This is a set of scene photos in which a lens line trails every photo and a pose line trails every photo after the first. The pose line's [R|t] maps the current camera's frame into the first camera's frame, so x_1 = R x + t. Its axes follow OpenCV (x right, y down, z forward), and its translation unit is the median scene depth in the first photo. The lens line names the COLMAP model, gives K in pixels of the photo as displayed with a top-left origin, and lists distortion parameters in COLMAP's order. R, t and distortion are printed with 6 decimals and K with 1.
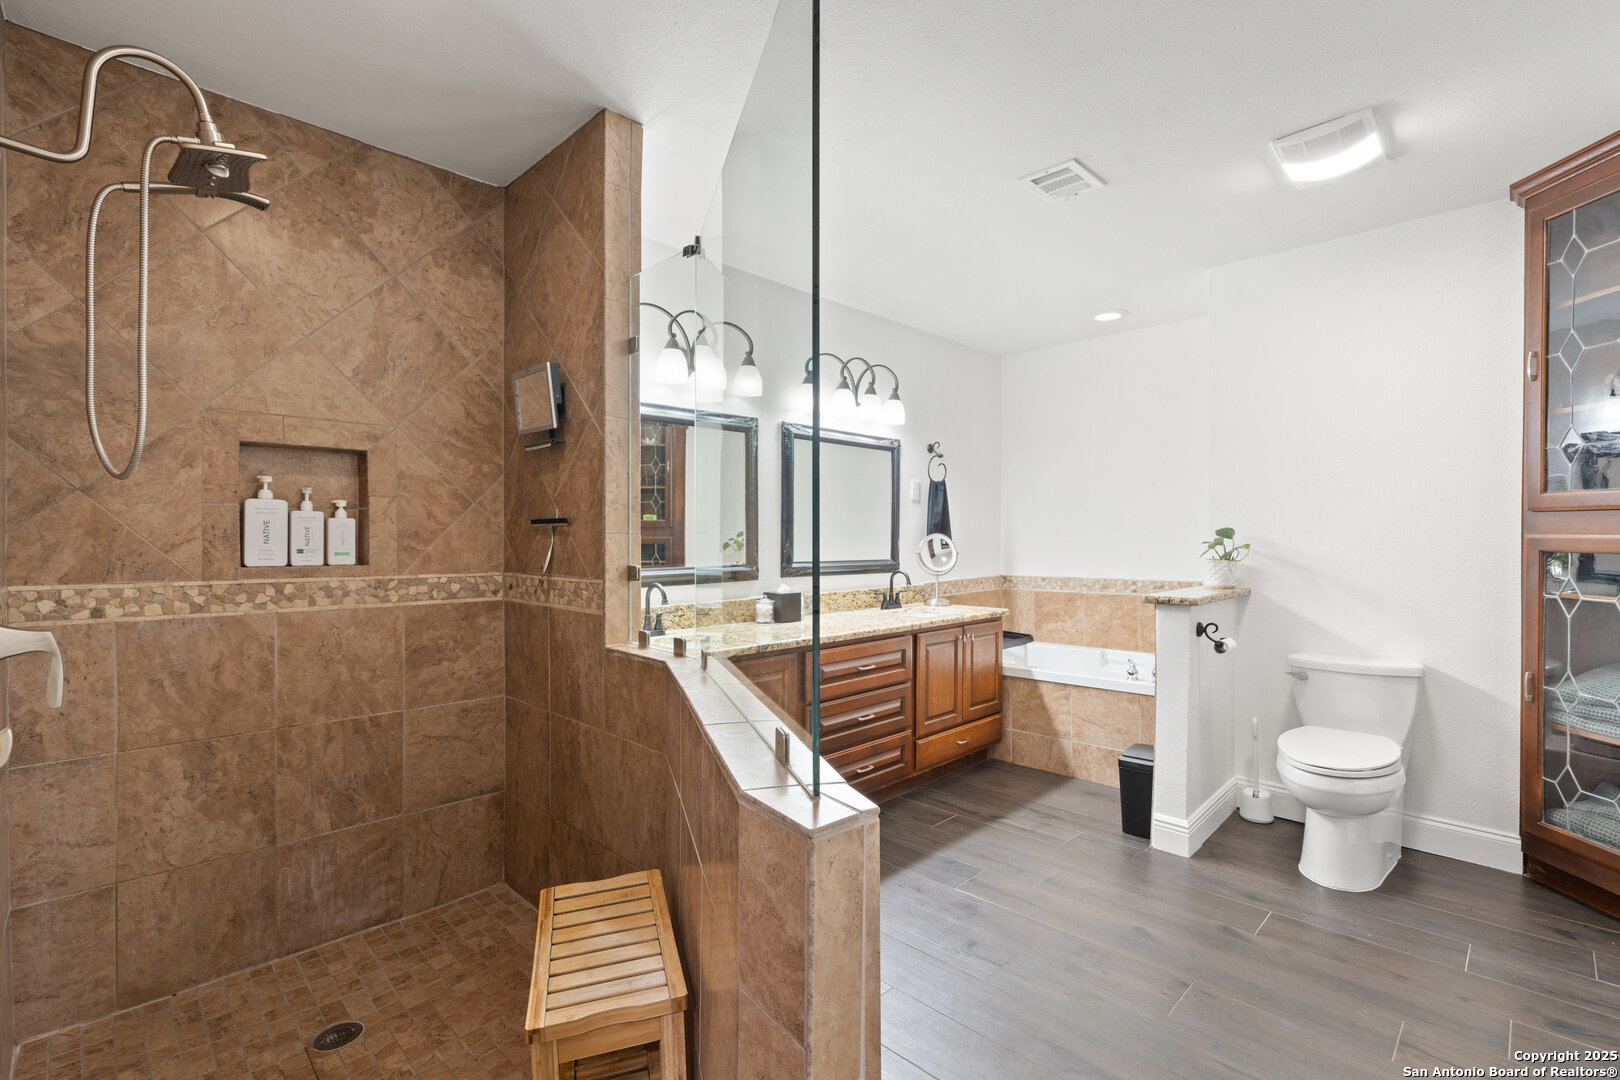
lens RADIAL K [[735.7, 0, 808.3], [0, 735.7, 540.5], [0, 0, 1]] dist [0.003192, 0.001084]
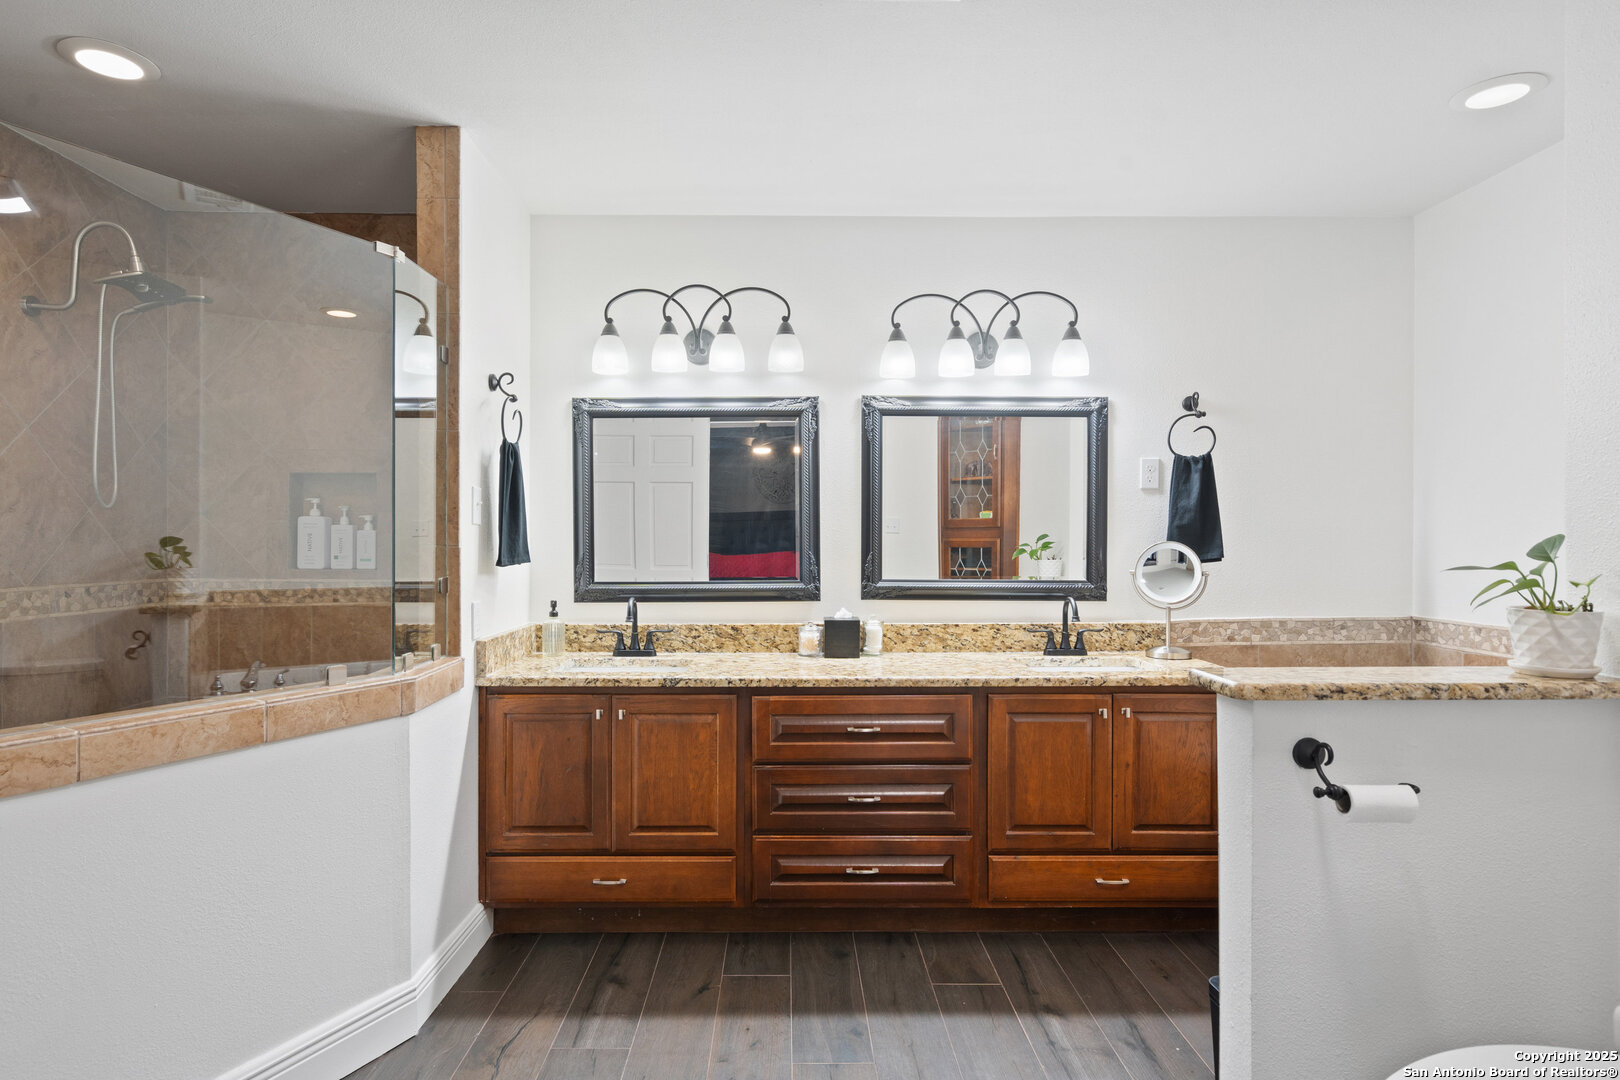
lens RADIAL K [[894.6, 0, 807.2], [0, 894.6, 534.0], [0, 0, 1]] dist [0.012121, -0.001456]
pose [[0.711126, 0.001162, -0.703063, 0.593611], [-0.004083, 0.999989, -0.002477, -0.015425], [0.703053, 0.004632, 0.711123, 0.304466]]
